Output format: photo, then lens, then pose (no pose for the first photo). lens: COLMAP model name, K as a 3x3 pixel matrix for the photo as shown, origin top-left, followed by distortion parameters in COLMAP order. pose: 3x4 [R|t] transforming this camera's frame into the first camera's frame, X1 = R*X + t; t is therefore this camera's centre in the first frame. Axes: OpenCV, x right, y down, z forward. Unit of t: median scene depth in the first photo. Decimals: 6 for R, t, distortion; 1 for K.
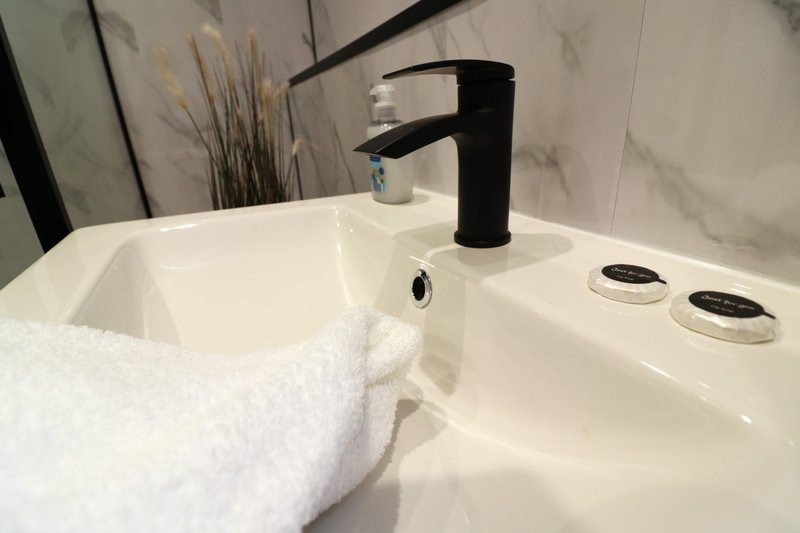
lens RADIAL K [[372.5, 0, 404.3], [0, 372.5, 265.2], [0, 0, 1]] dist [-0.007978, -0.006121]
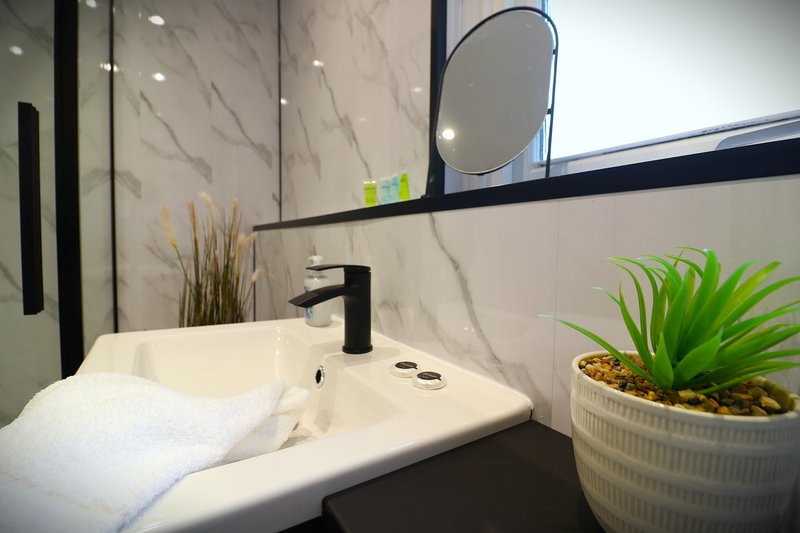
lens RADIAL K [[372.5, 0, 404.8], [0, 372.5, 264.1], [0, 0, 1]] dist [-0.007978, -0.006121]
pose [[0.991763, 0.056933, 0.114735, 0.086748], [-0.018252, 0.949460, -0.313358, 0.041493], [-0.126777, 0.308683, 0.942678, -0.366368]]
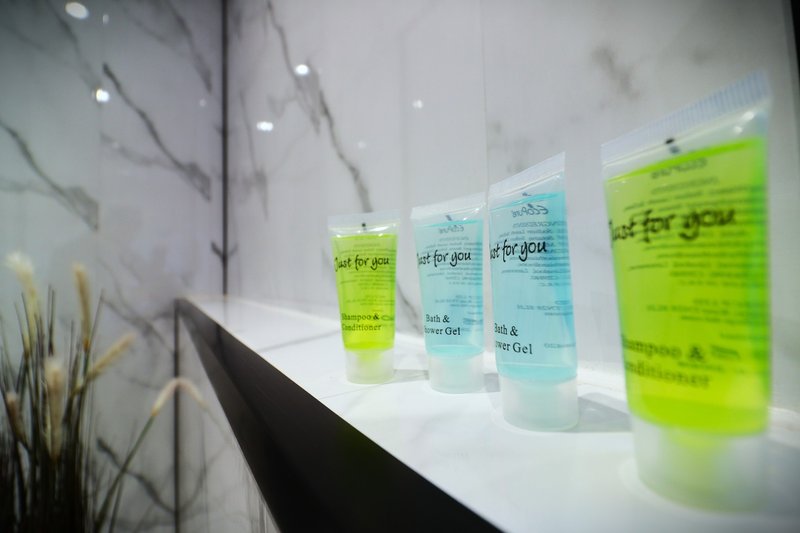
lens RADIAL K [[372.5, 0, 403.9], [0, 372.5, 266.7], [0, 0, 1]] dist [-0.007978, -0.006121]
pose [[0.994499, 0.032357, 0.099619, 0.098523], [0.008710, 0.922246, -0.386504, -0.381934], [-0.104380, 0.385246, 0.916892, 0.340800]]
